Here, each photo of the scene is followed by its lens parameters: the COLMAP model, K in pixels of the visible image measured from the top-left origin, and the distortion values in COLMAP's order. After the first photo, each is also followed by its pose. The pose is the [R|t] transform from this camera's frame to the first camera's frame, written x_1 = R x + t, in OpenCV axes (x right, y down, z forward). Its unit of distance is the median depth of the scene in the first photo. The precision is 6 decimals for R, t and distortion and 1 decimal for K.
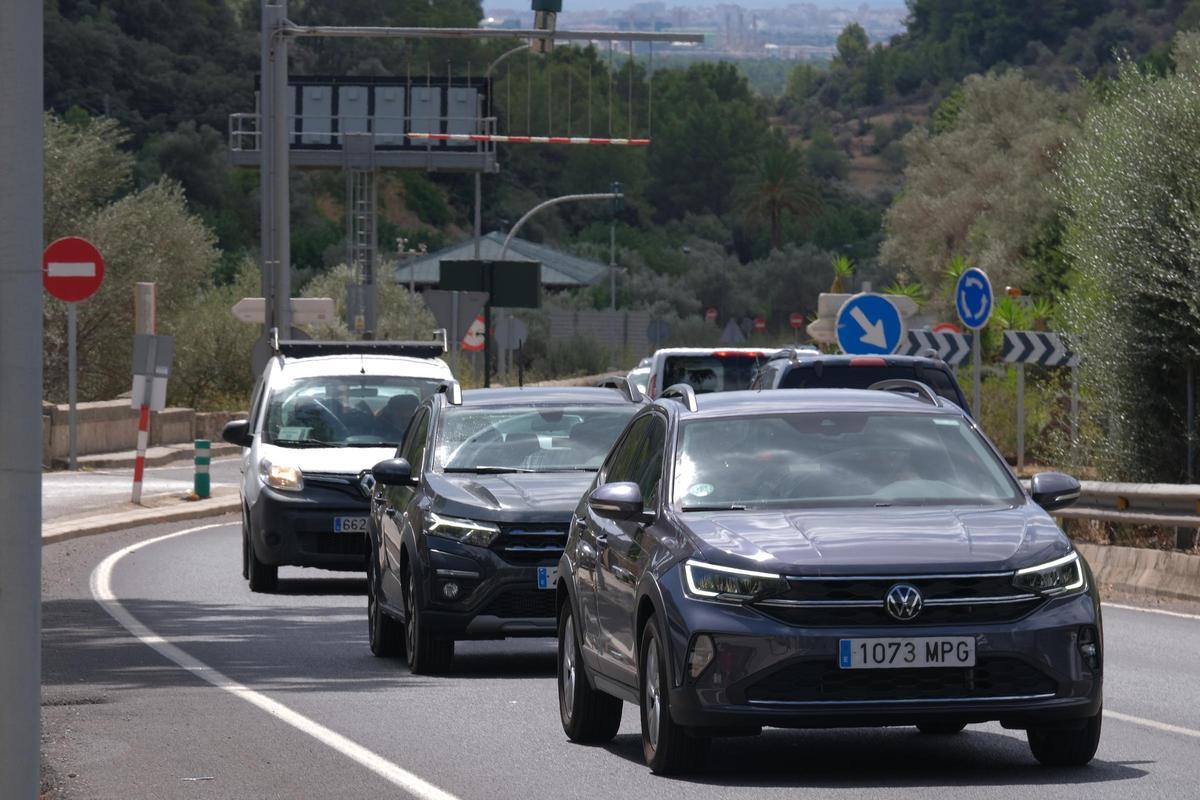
lens RADIAL K [[6312.7, 0, 600.0], [0, 6312.7, 400.0], [0, 0, 1]] dist [0.208505, 10.089951]
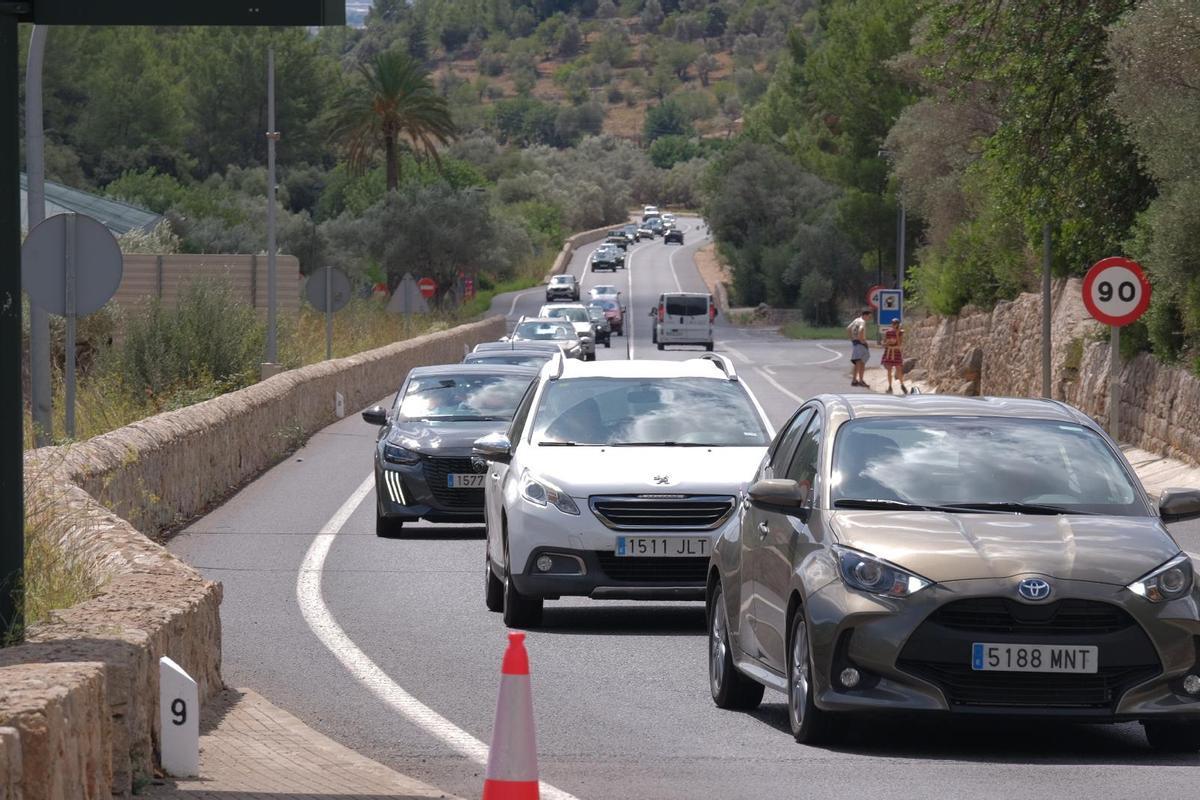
lens RADIAL K [[6302.7, 0, 640.2], [0, 6302.7, 400.0], [0, 0, 1]] dist [-0.074303, 16.766314]
pose [[0.996374, -0.009089, 0.084599, -0.041561], [0.008846, 0.999956, 0.003250, -0.014079], [-0.084624, -0.002490, 0.996410, 2.169397]]
